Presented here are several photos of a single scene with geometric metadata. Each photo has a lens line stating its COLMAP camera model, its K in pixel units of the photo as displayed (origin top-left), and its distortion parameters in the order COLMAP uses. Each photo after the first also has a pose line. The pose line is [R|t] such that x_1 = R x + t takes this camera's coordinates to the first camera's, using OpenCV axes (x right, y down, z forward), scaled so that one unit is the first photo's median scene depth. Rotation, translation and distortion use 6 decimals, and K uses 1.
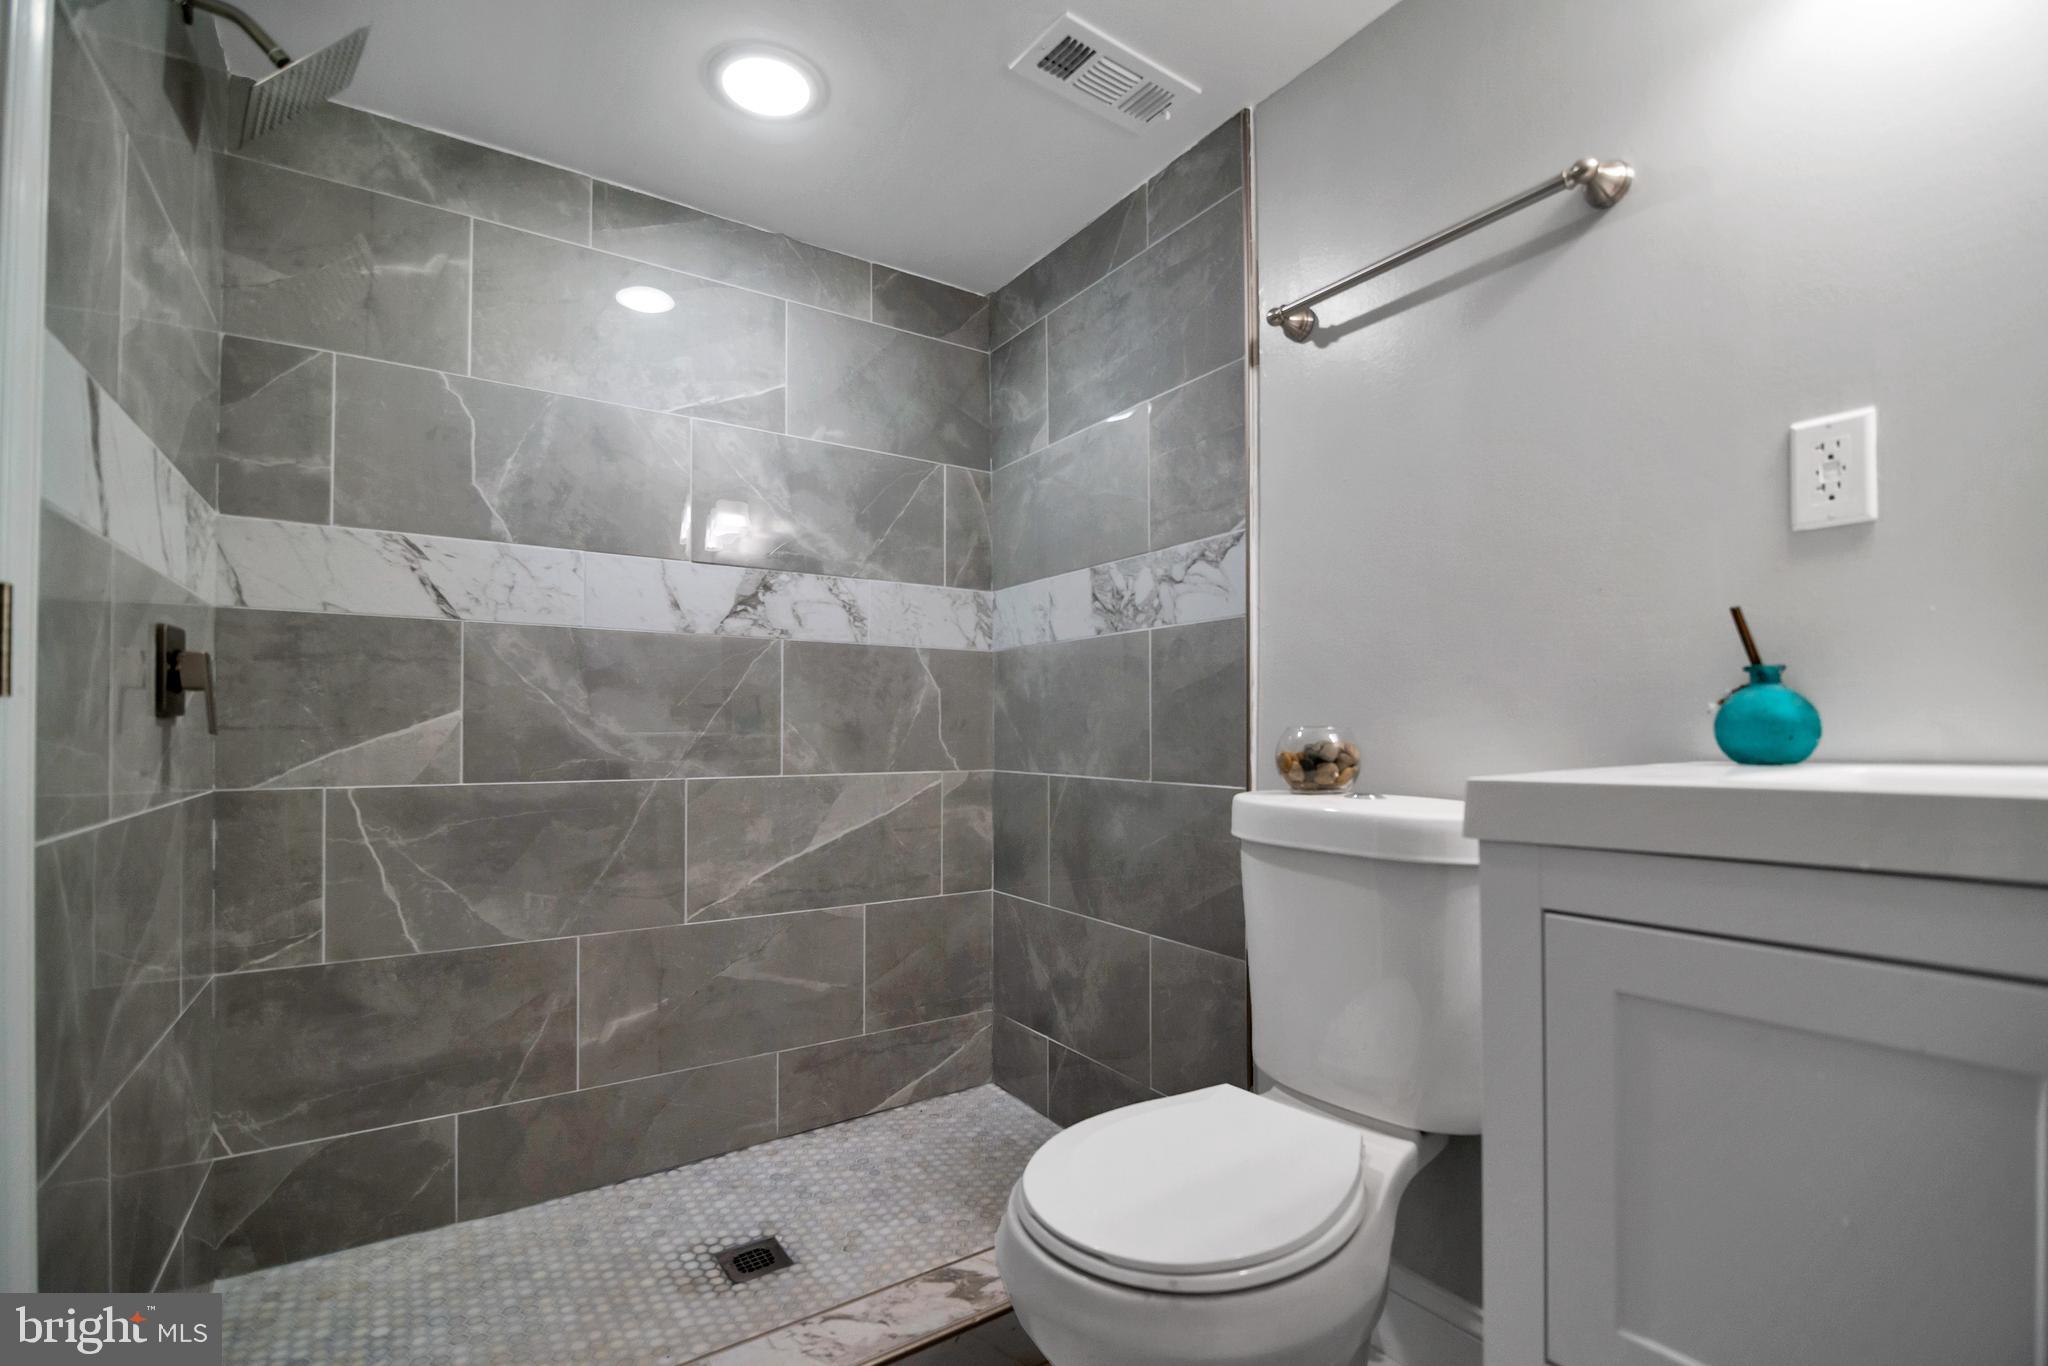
lens RADIAL K [[941.2, 0, 1040.4], [0, 941.2, 718.7], [0, 0, 1]] dist [-0.008626, -0.003388]
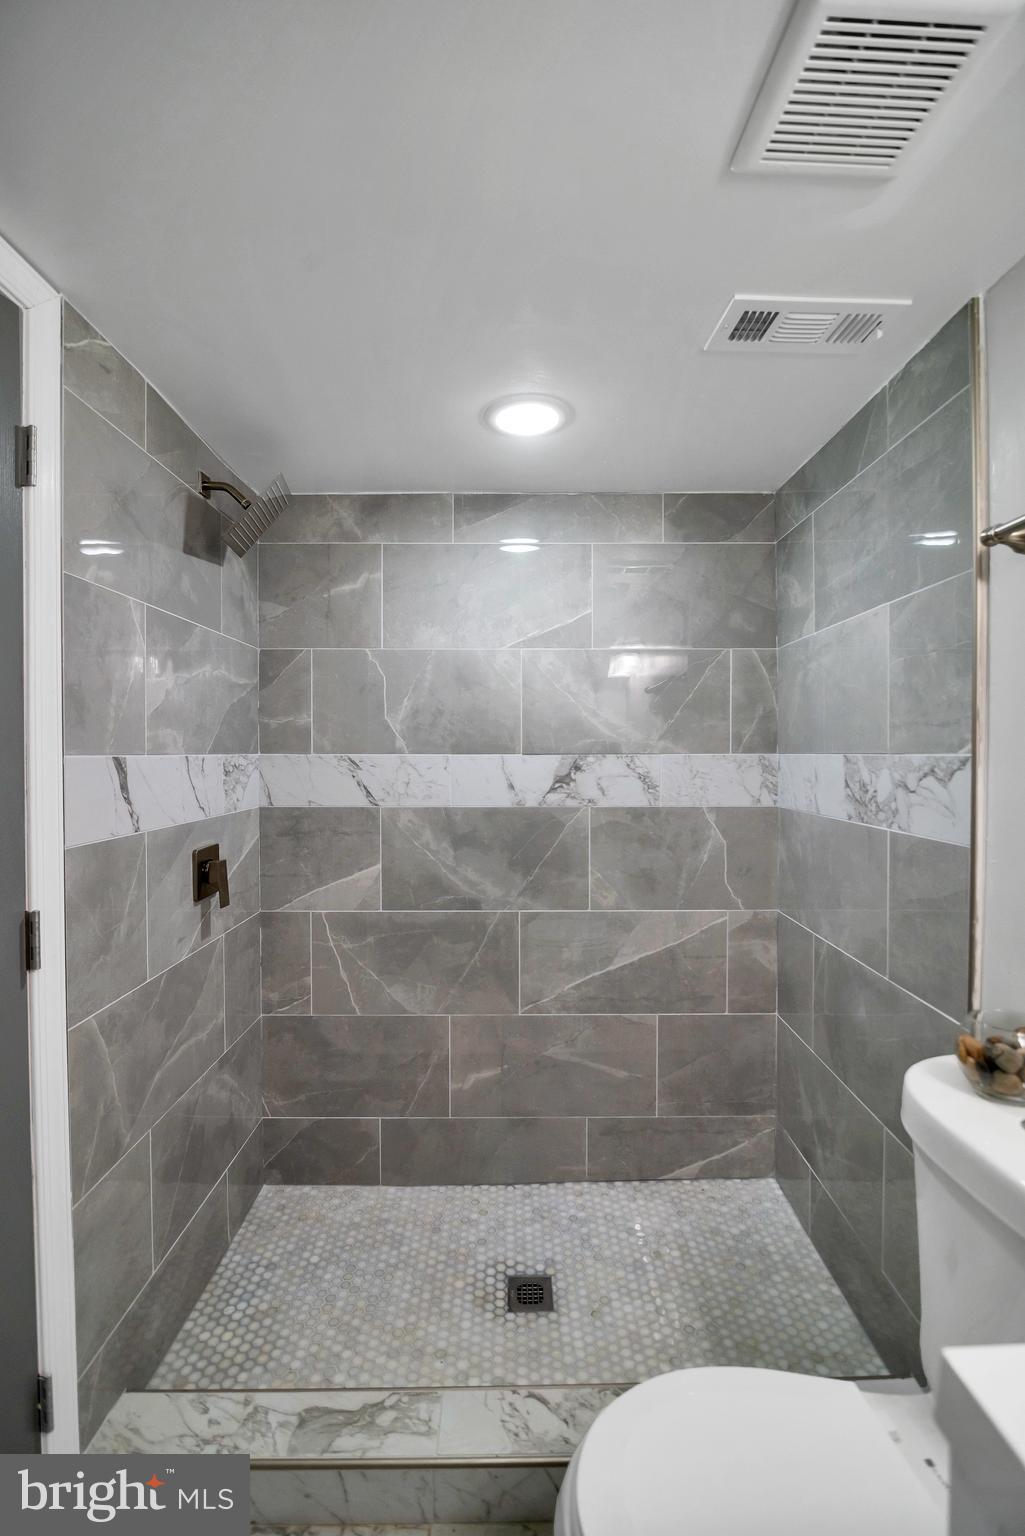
lens RADIAL K [[705.9, 0, 508.9], [0, 705.9, 761.5], [0, 0, 1]] dist [-0.008626, -0.003388]
pose [[0.823858, 0.007095, -0.566752, 0.217385], [0.010124, 0.999578, 0.027230, -0.201479], [0.566706, -0.028172, 0.823438, 0.147975]]
